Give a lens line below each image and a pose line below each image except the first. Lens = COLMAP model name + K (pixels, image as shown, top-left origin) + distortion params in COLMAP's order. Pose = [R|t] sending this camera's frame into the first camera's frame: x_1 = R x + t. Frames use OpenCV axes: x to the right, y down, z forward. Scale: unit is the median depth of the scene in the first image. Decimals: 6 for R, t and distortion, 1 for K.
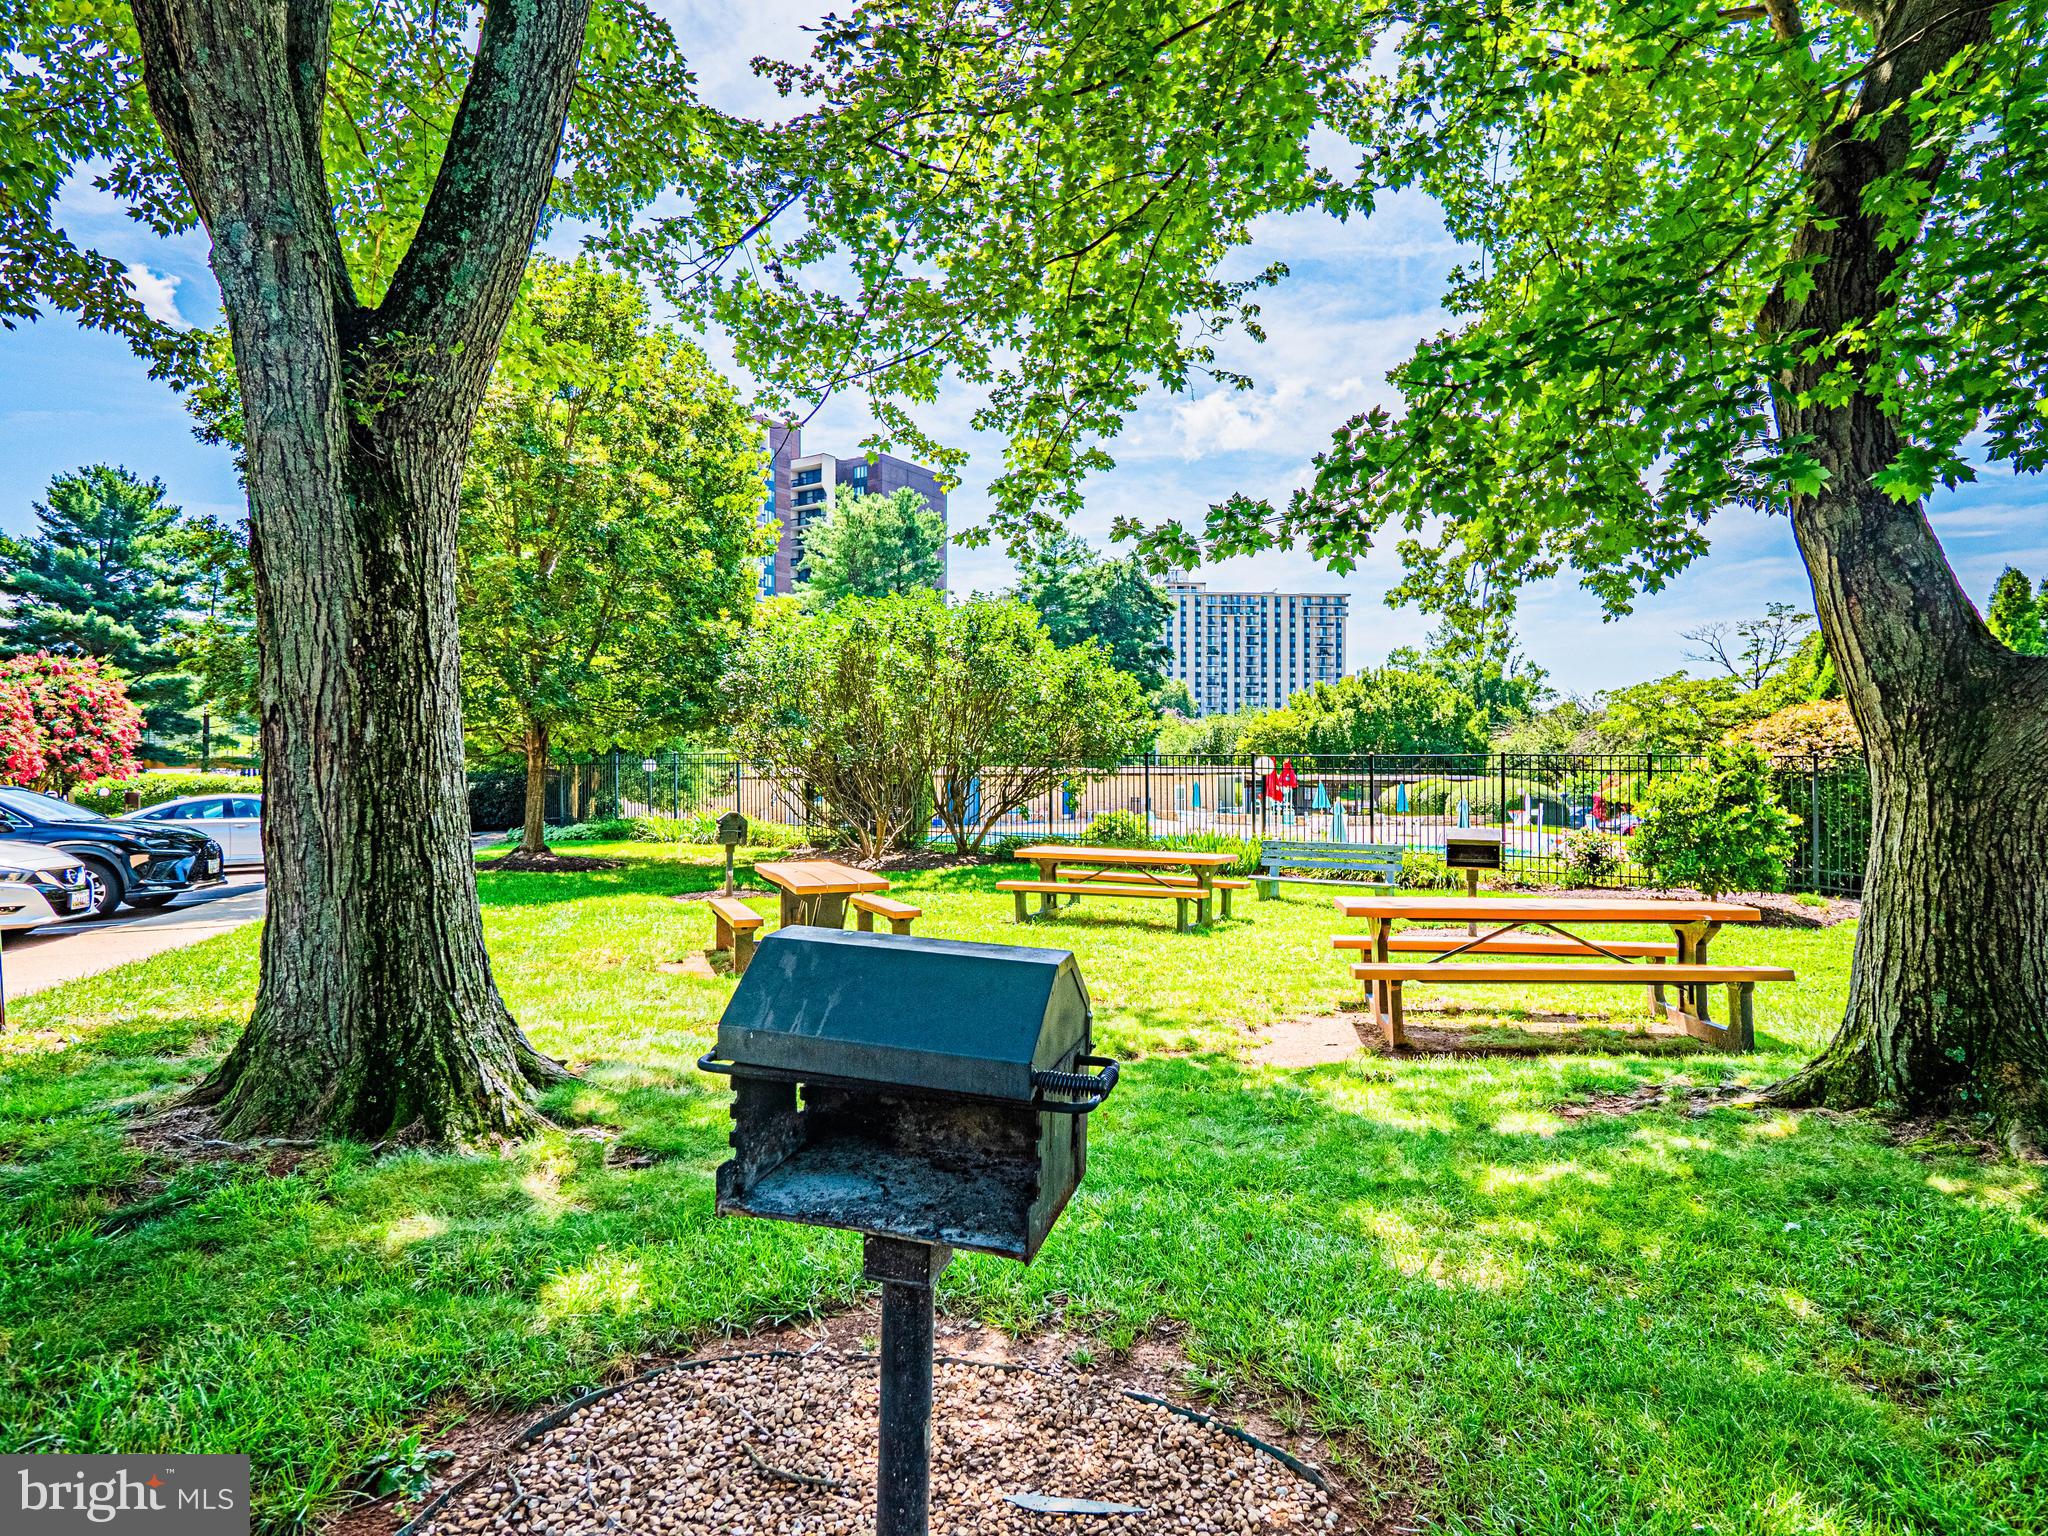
lens RADIAL K [[1079.7, 0, 1026.9], [0, 1079.7, 771.5], [0, 0, 1]] dist [0.002968, -0.003644]
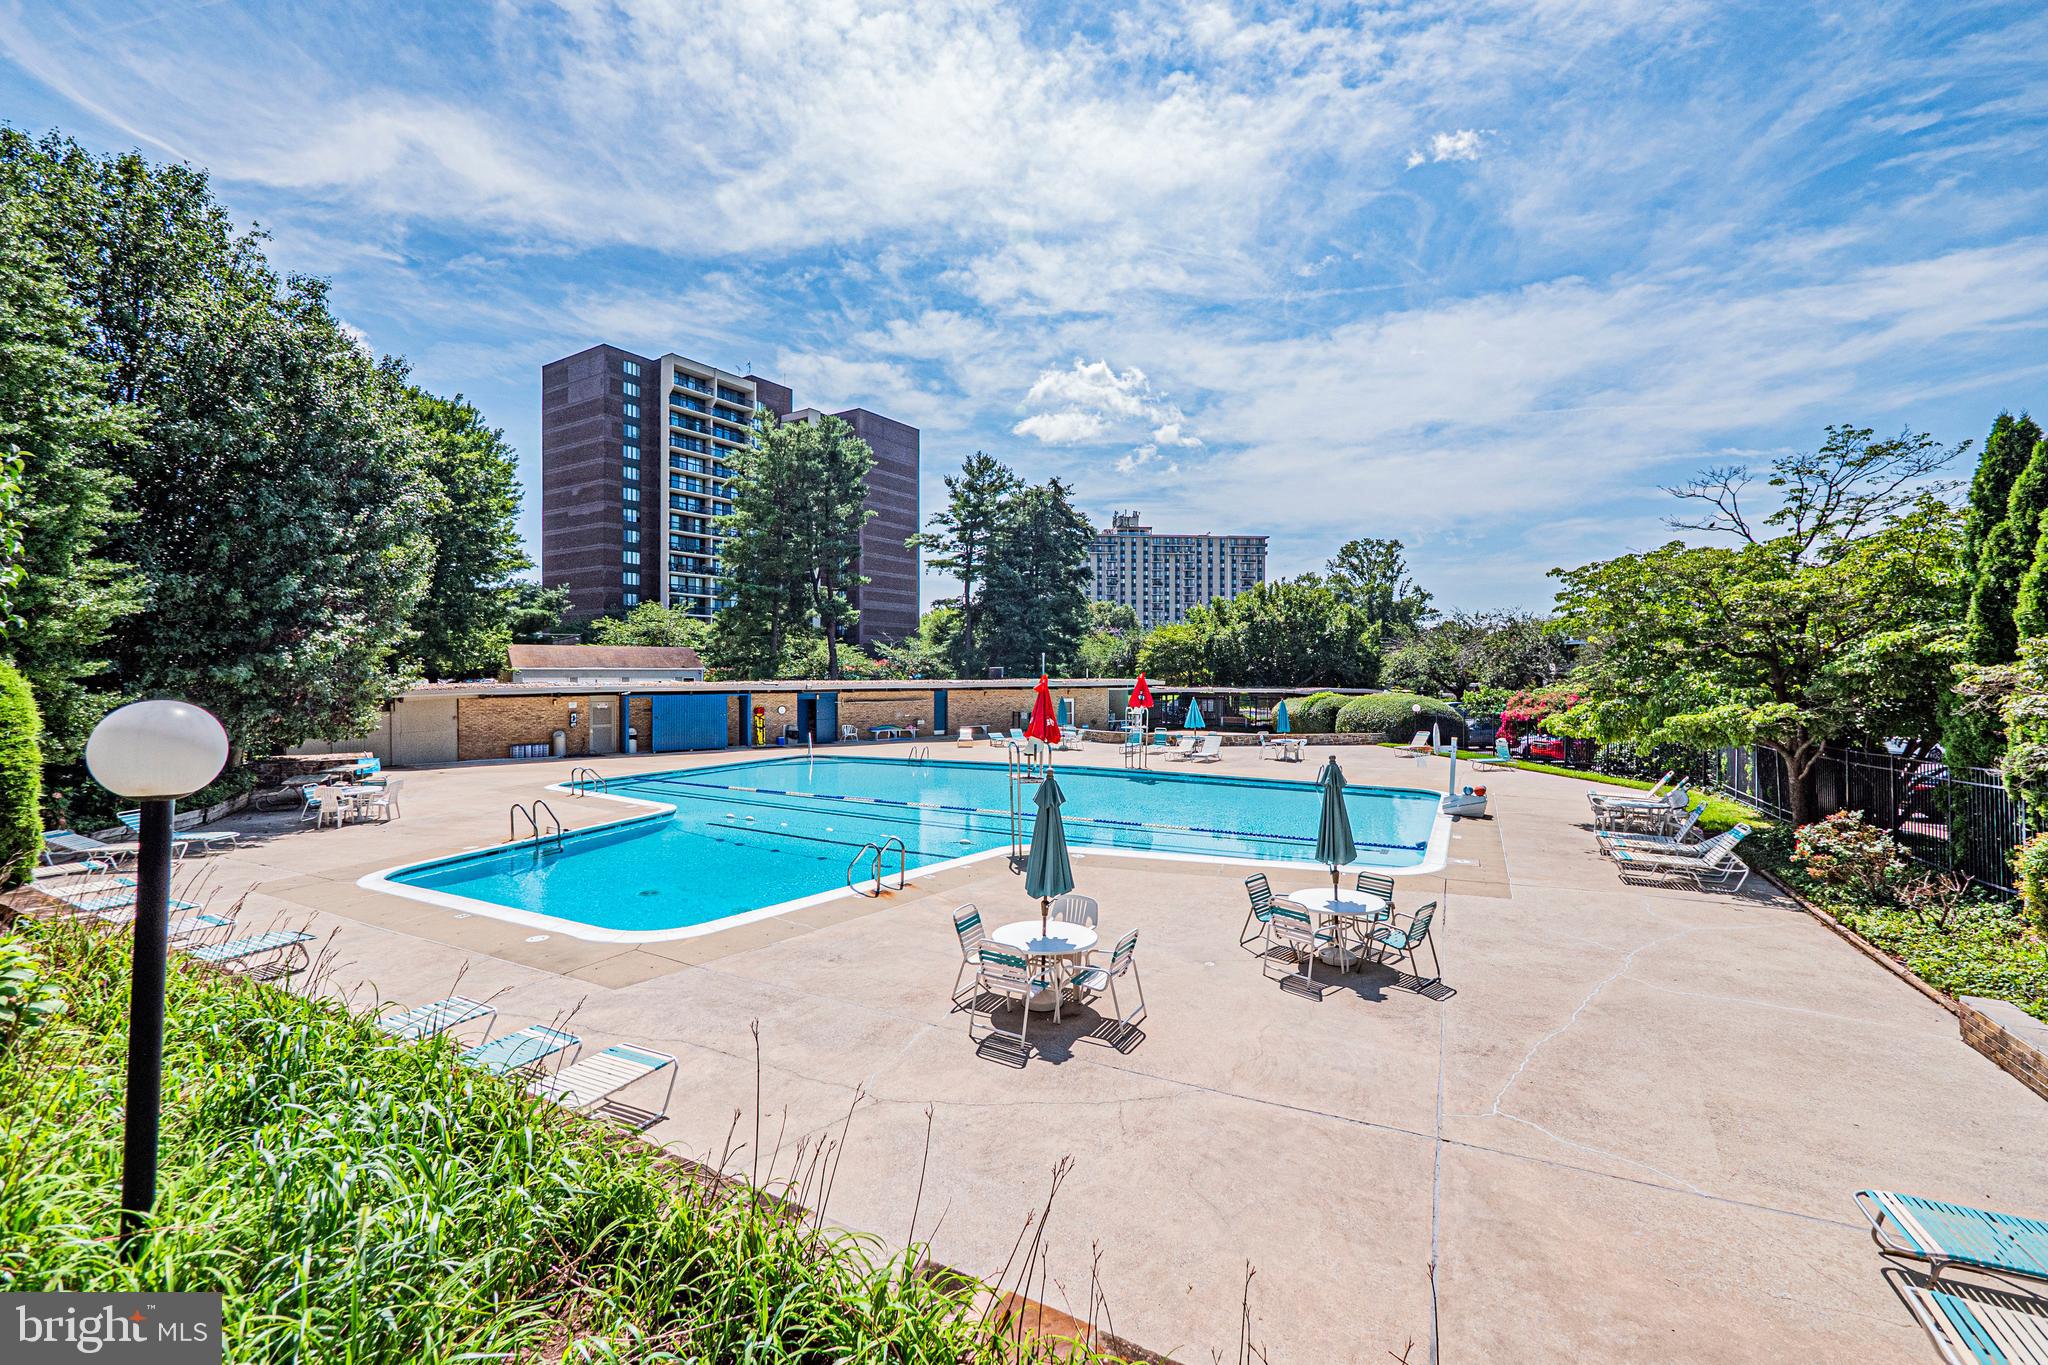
lens RADIAL K [[860.5, 0, 1011.6], [0, 860.5, 683.0], [0, 0, 1]] dist [-0.007211, 0.001500]
pose [[0.999999, -0.000101, -0.001403, 0.159040], [0.000106, 0.999993, 0.003626, -0.007236], [0.001403, -0.003626, 0.999992, 0.374204]]
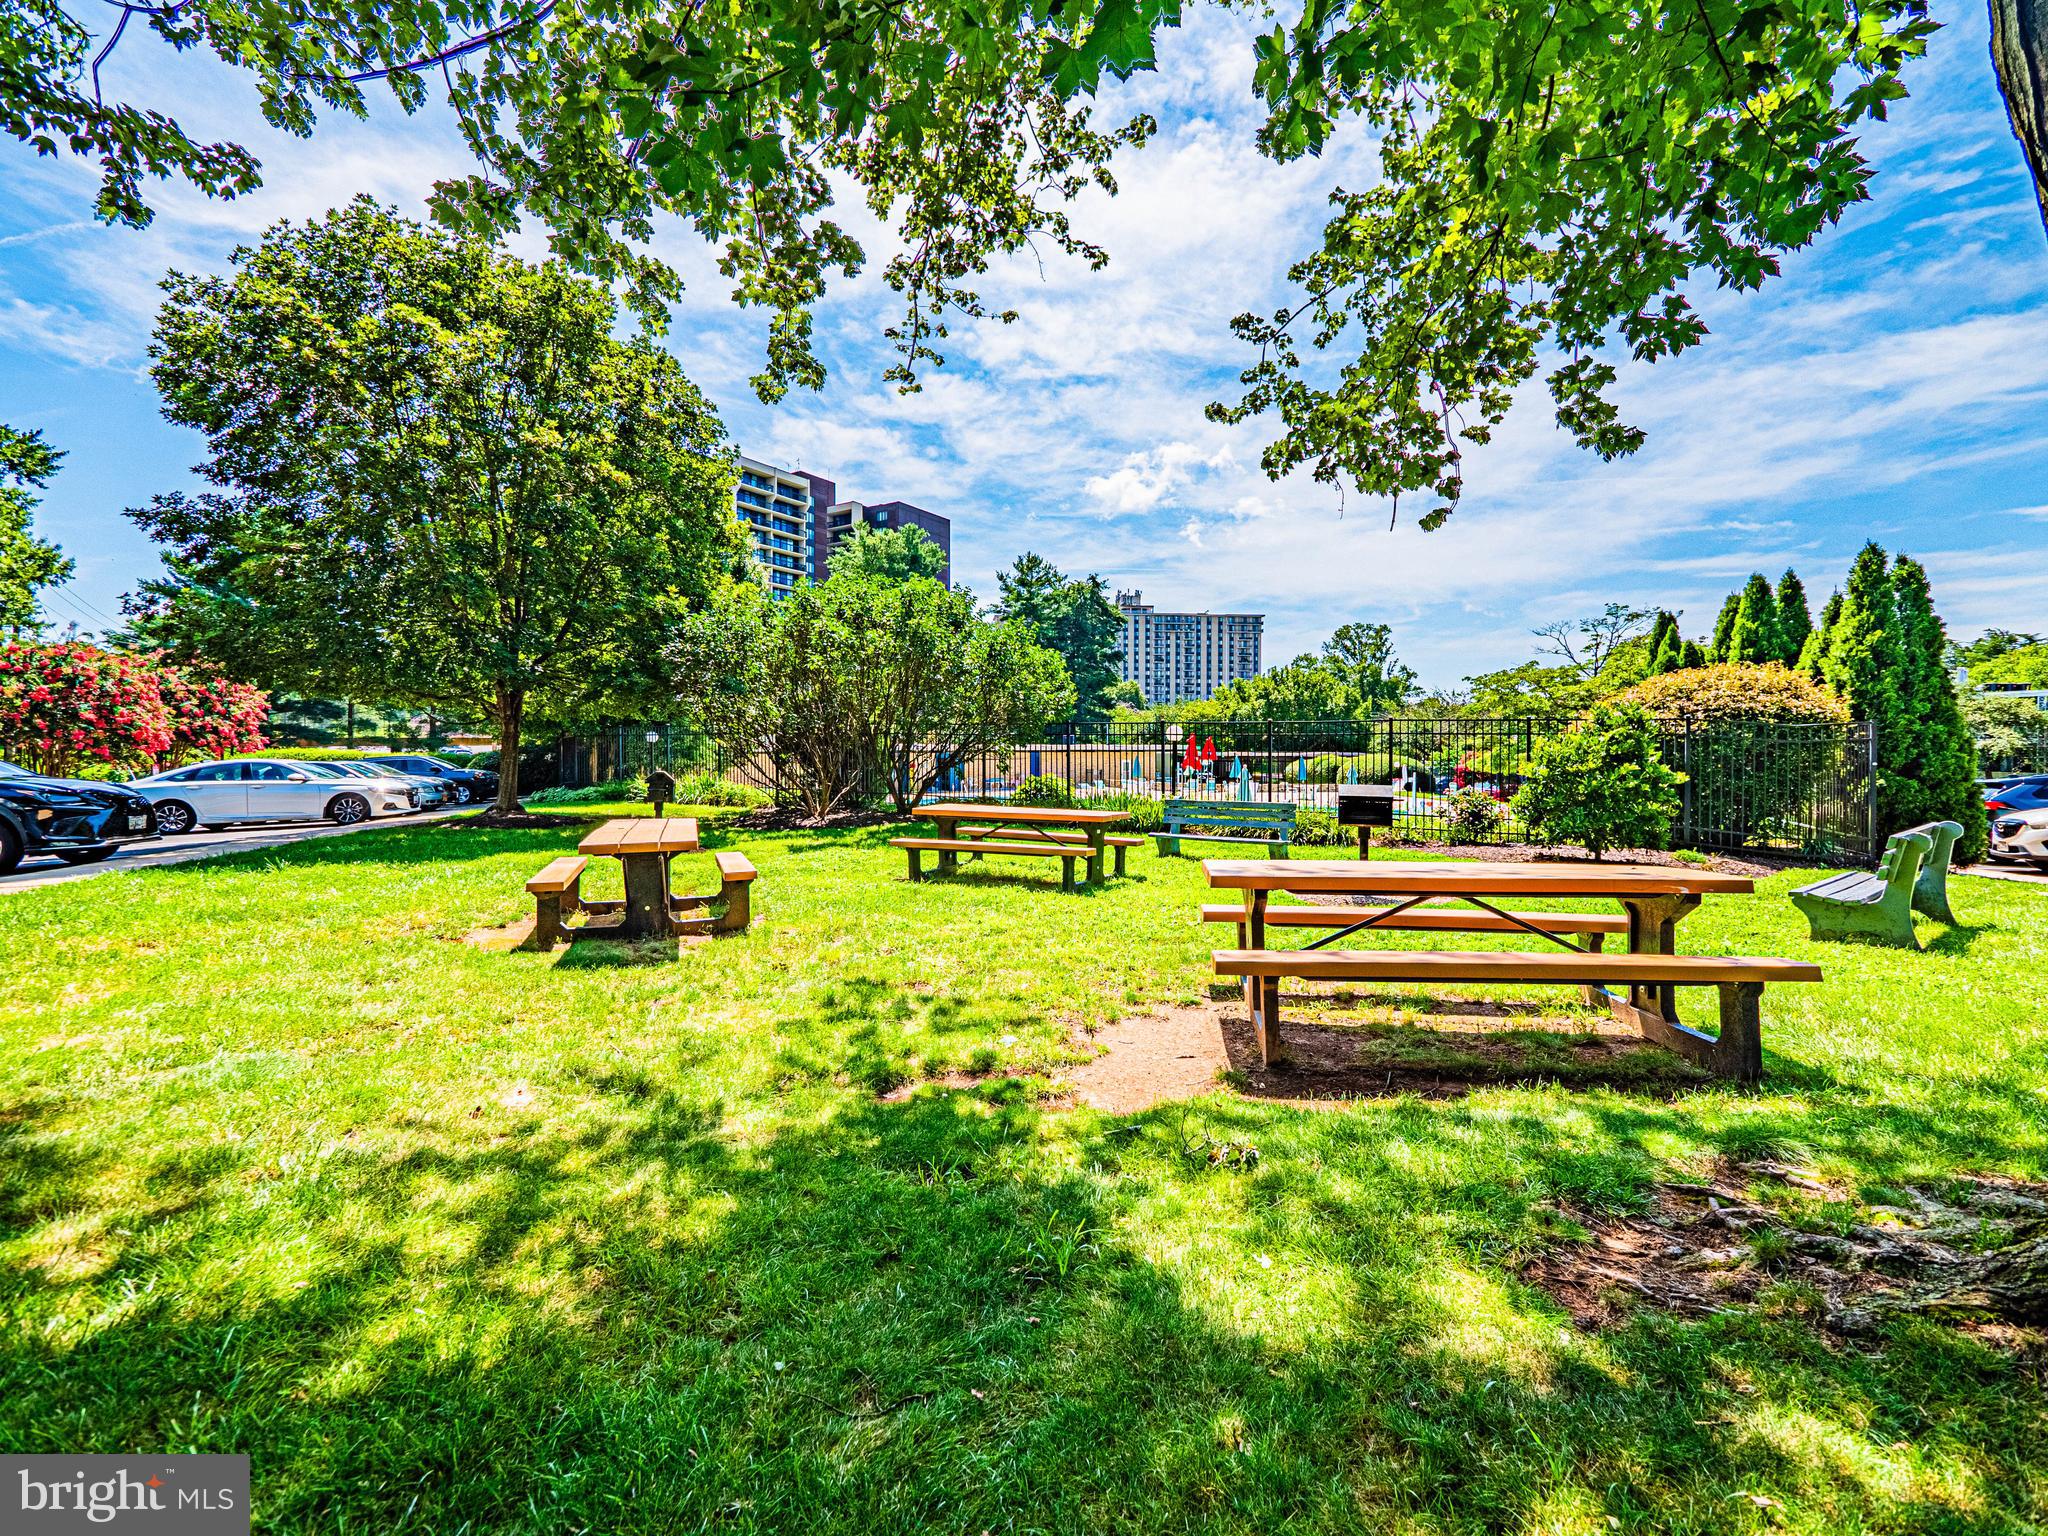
lens RADIAL K [[831.9, 0, 1025.6], [0, 831.9, 755.8], [0, 0, 1]] dist [-0.004561, 0.000787]
pose [[0.999936, 0.001378, 0.011198, 0.025695], [-0.001434, 0.999987, 0.004989, 0.006133], [-0.011191, -0.005005, 0.999925, 0.066285]]
